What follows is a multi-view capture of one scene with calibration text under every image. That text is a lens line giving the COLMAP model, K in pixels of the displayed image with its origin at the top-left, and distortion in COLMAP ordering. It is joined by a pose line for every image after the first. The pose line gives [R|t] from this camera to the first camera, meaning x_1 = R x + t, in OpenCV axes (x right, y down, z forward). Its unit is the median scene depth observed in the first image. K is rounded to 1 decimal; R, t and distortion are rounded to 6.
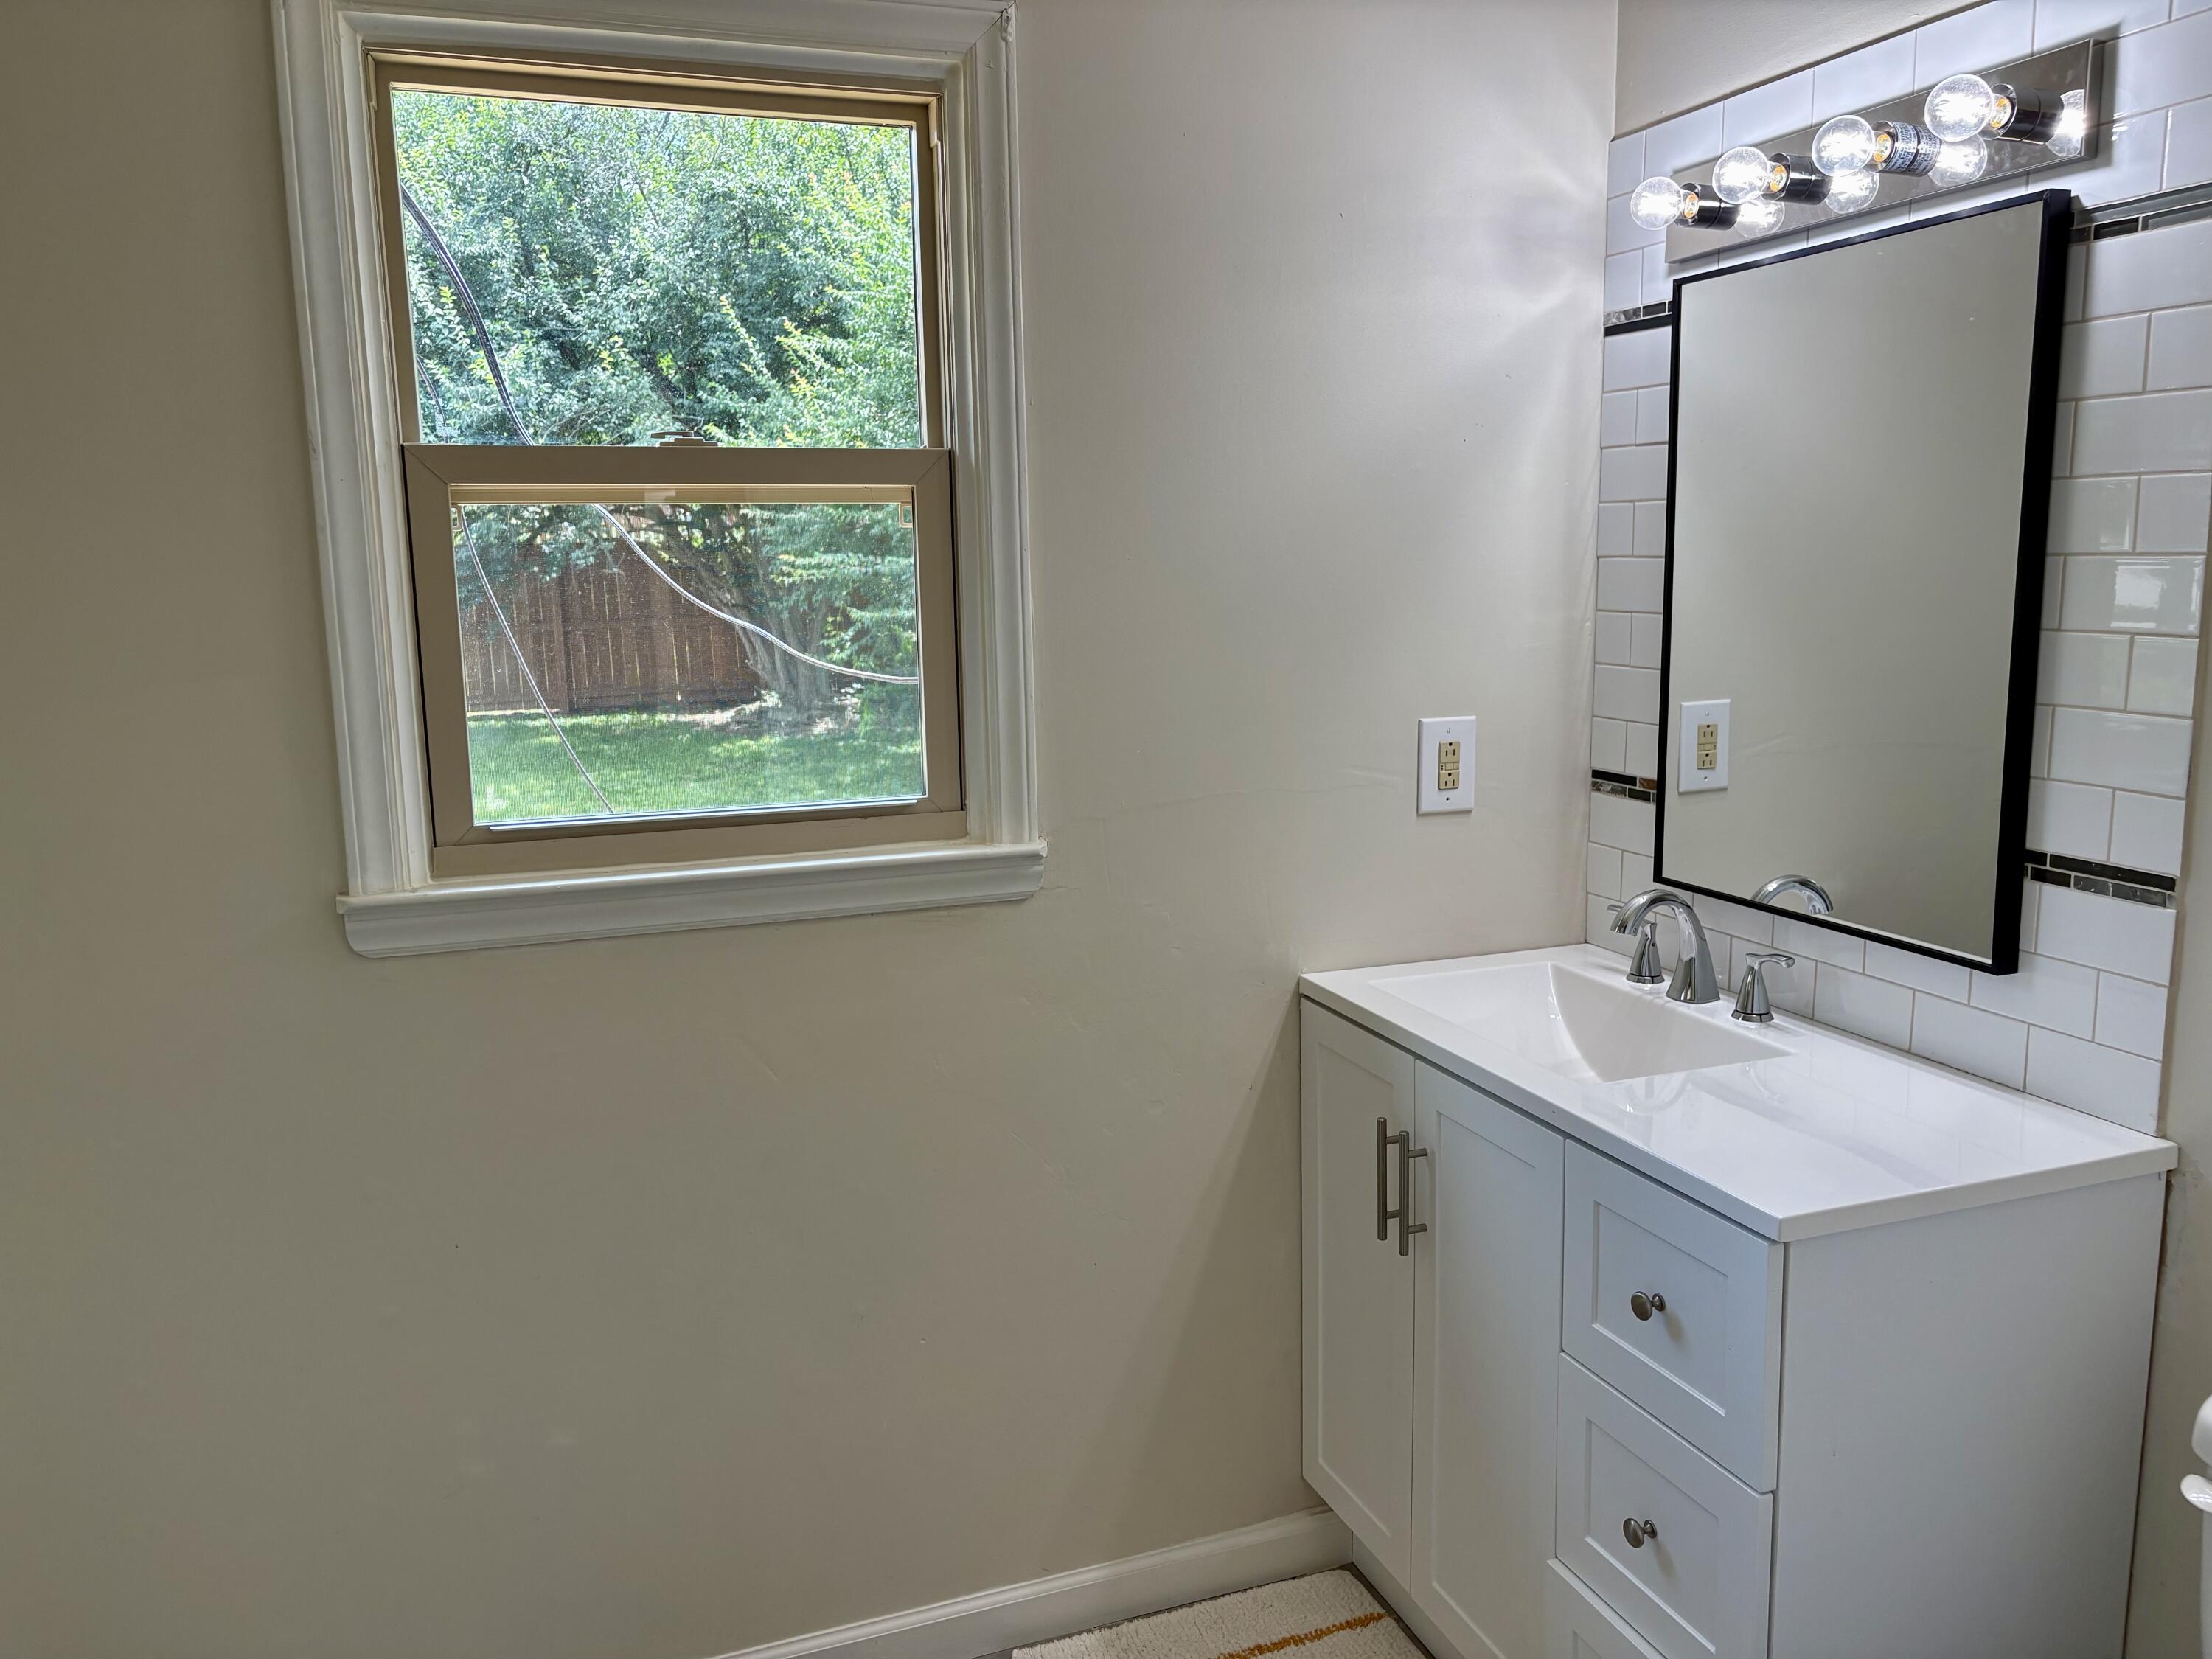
lens RADIAL K [[1680.5, 0, 1123.9], [0, 1680.5, 824.7], [0, 0, 1]] dist [0.067673, -0.067425]
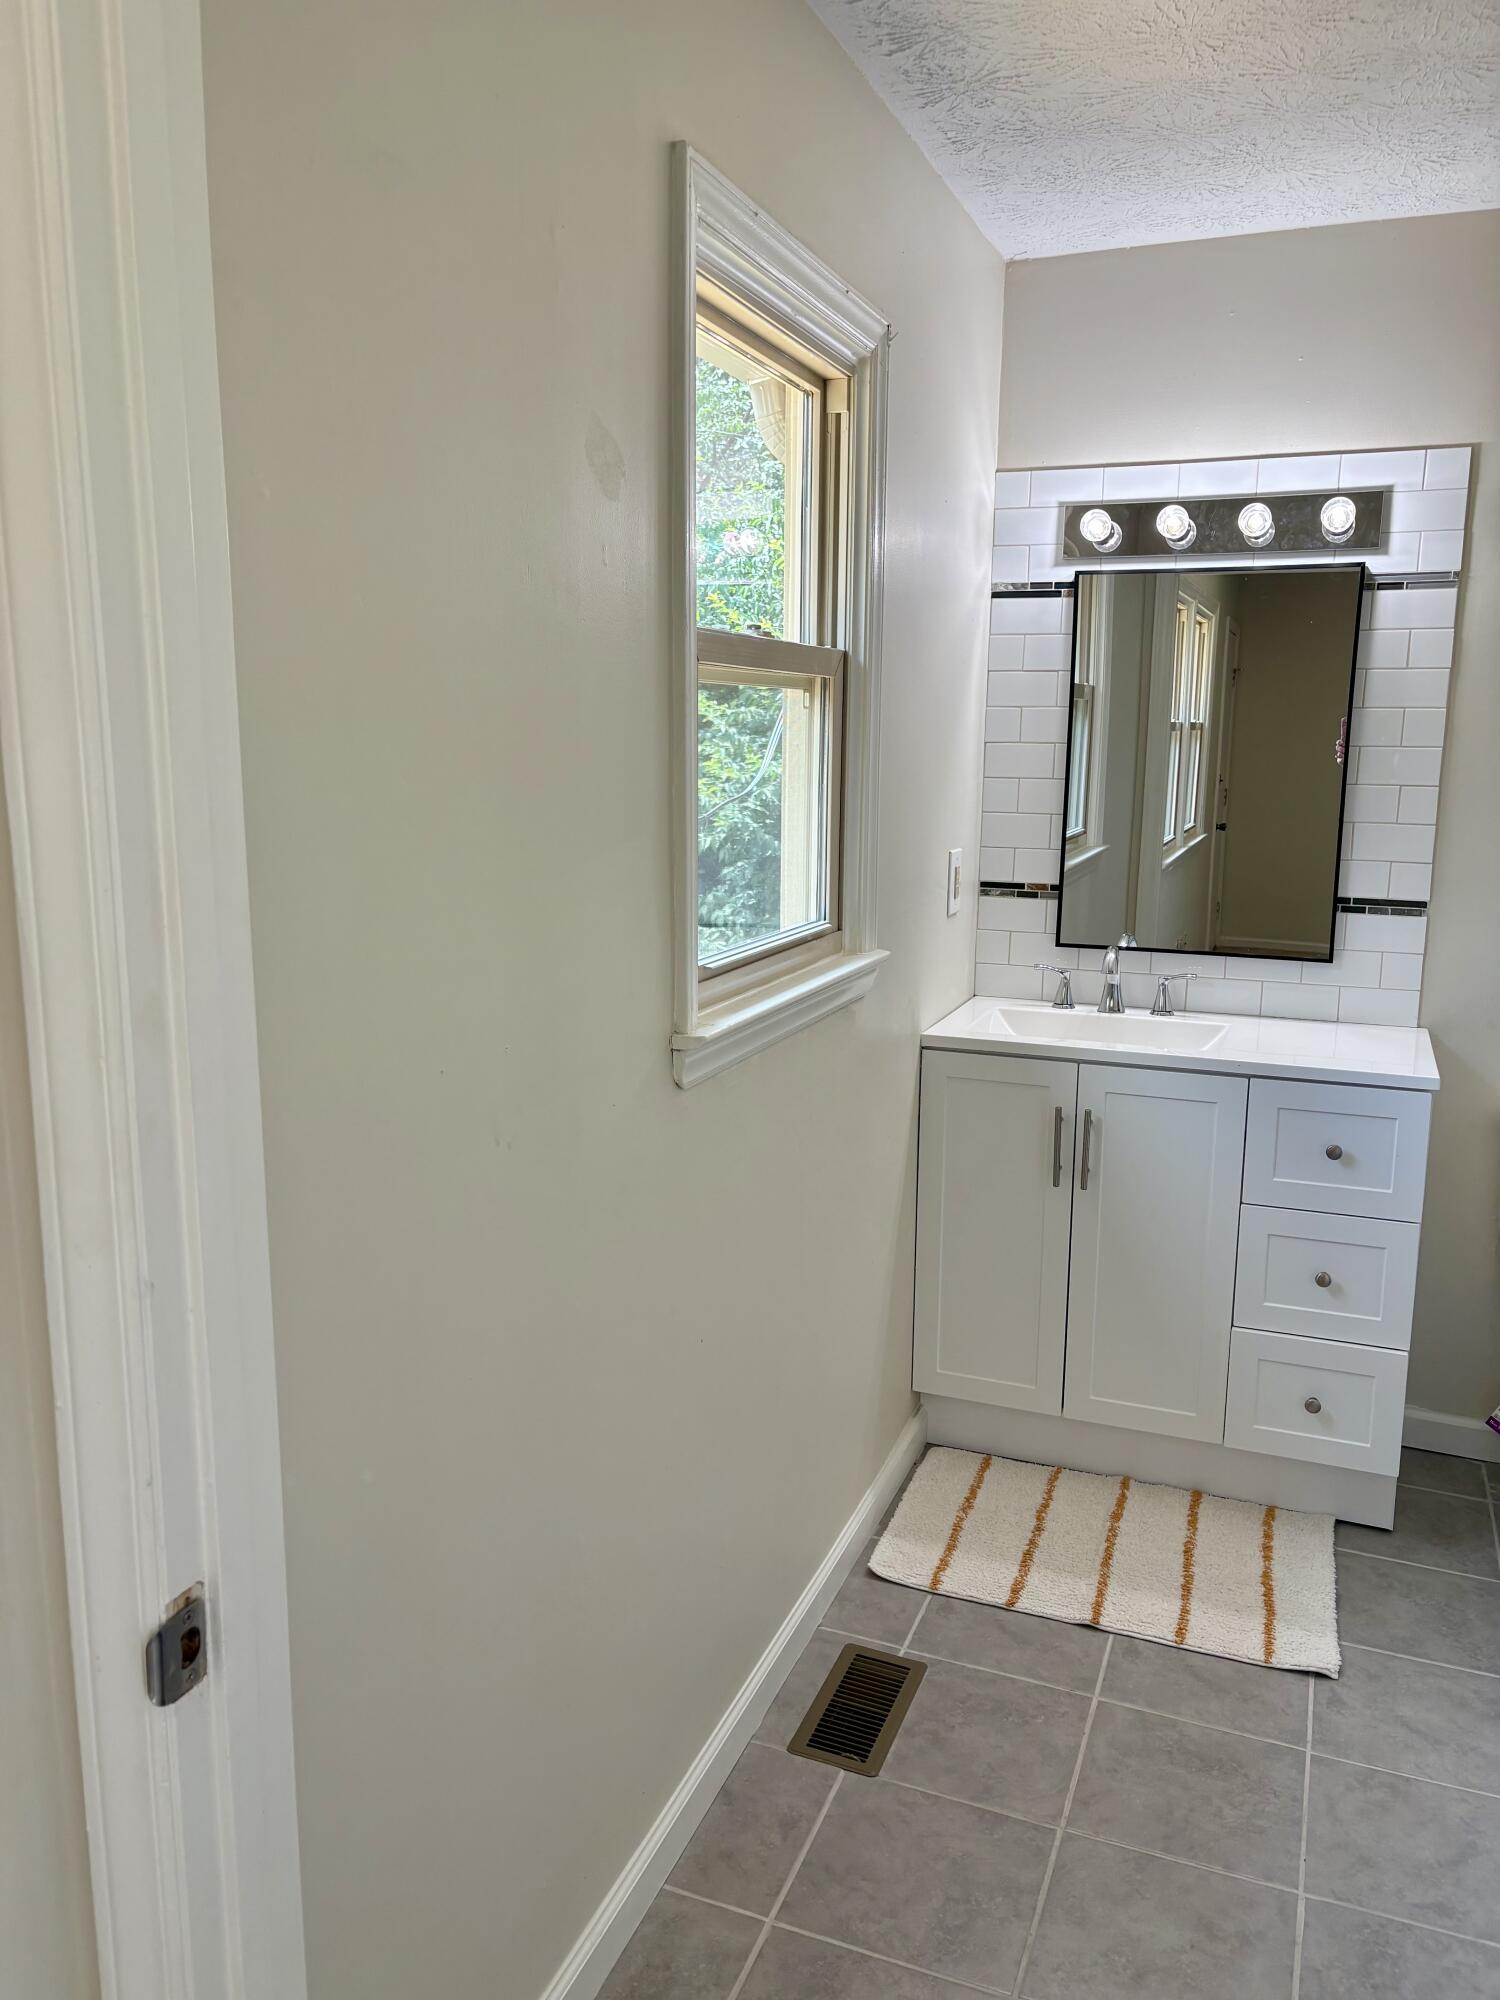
lens RADIAL K [[1519.4, 0, 754.8], [0, 1519.4, 1015.5], [0, 0, 1]] dist [0.067673, -0.067425]
pose [[0.657896, -0.115892, 0.744138, -1.044141], [0.098276, 0.992851, 0.067741, -0.030131], [-0.746669, 0.028565, 0.664582, 0.279510]]
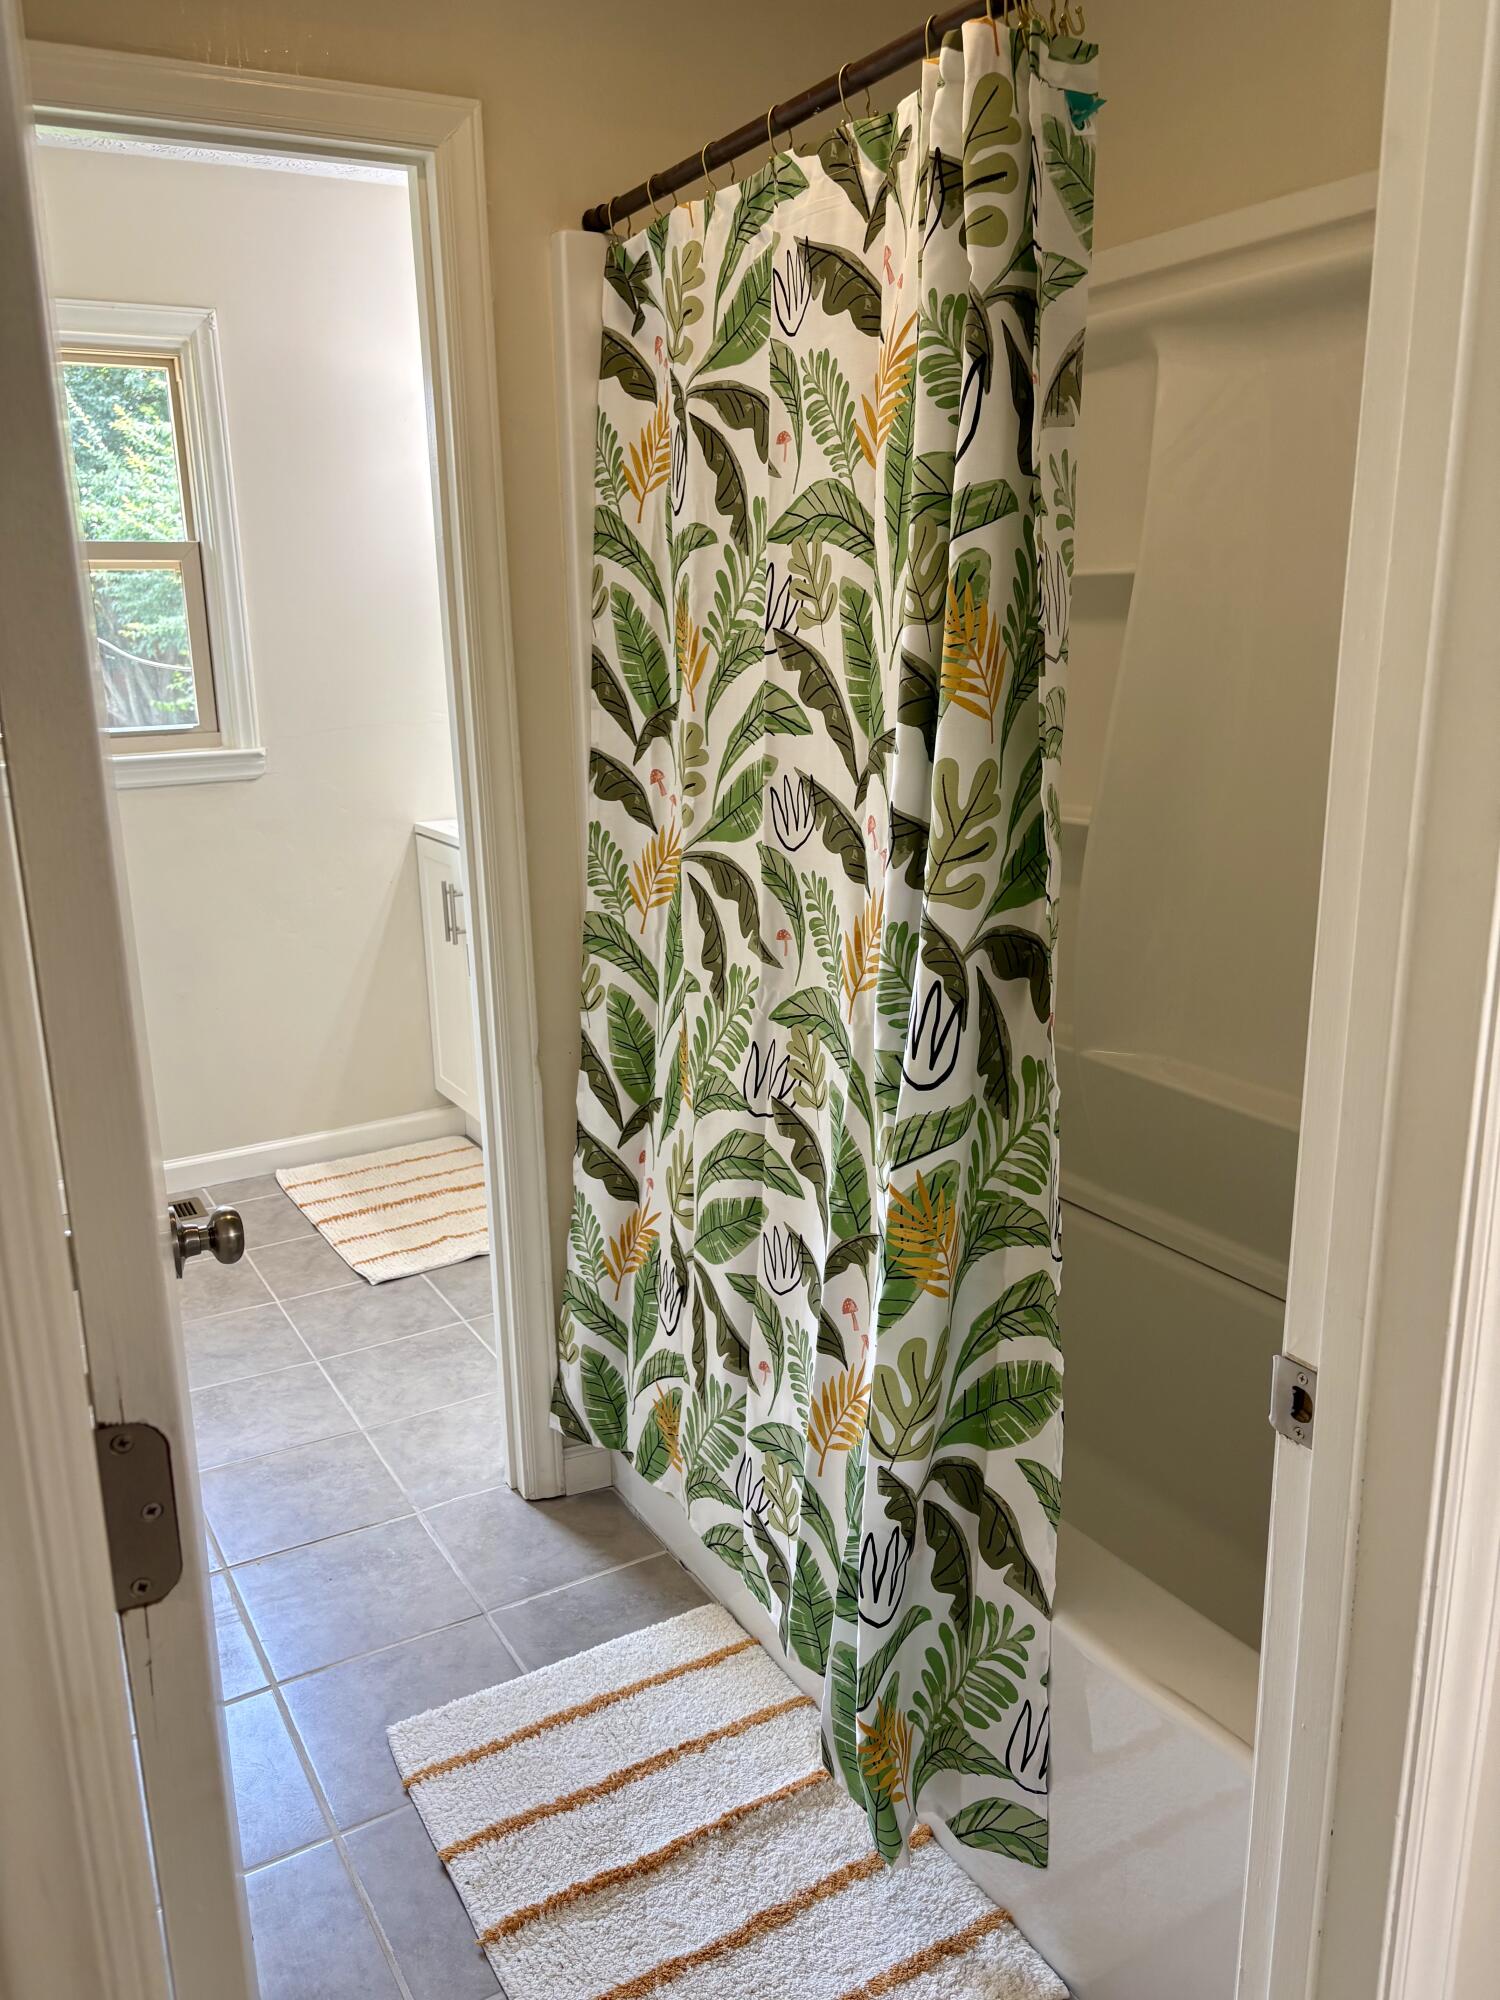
lens RADIAL K [[1519.4, 0, 750.9], [0, 1519.4, 998.4], [0, 0, 1]] dist [0.067673, -0.067425]
pose [[0.985007, -0.046602, 0.166099, 0.205172], [0.031930, 0.995436, 0.089937, 0.160423], [-0.169532, -0.083285, 0.981999, -0.885952]]
